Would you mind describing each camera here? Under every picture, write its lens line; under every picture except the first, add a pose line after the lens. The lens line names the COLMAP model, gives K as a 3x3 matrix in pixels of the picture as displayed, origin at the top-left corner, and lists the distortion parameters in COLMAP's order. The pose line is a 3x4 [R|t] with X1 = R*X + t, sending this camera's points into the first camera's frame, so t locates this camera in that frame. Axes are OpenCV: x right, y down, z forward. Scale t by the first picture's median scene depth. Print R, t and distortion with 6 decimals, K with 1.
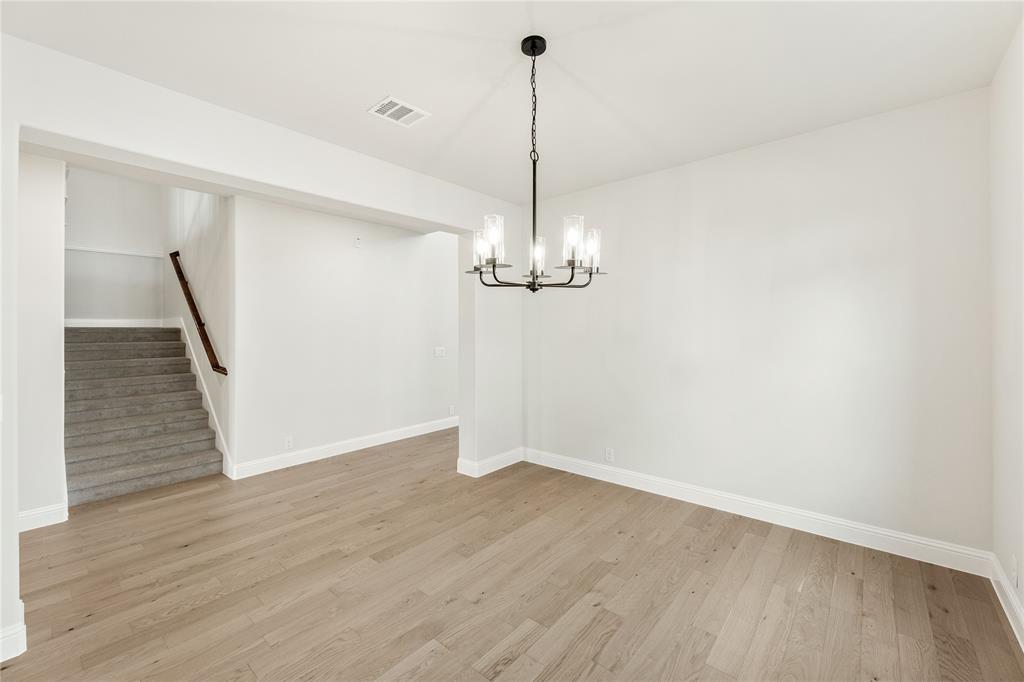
lens RADIAL K [[424.4, 0, 517.8], [0, 424.4, 335.3], [0, 0, 1]] dist [-0.000584, 0.000146]
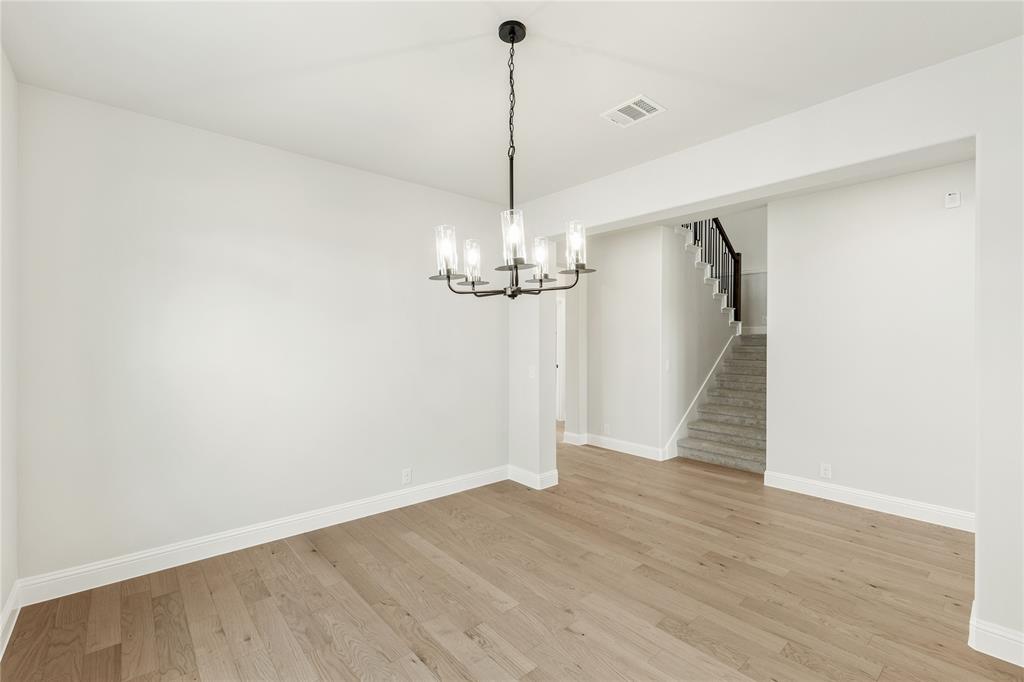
lens RADIAL K [[462.0, 0, 512.3], [0, 462.0, 345.6], [0, 0, 1]] dist [-0.001660, -0.000029]
pose [[-0.170432, 0.026985, -0.985000, 0.618445], [-0.016858, 0.999399, 0.030296, -0.018701], [0.985225, 0.021768, -0.169875, 0.703479]]
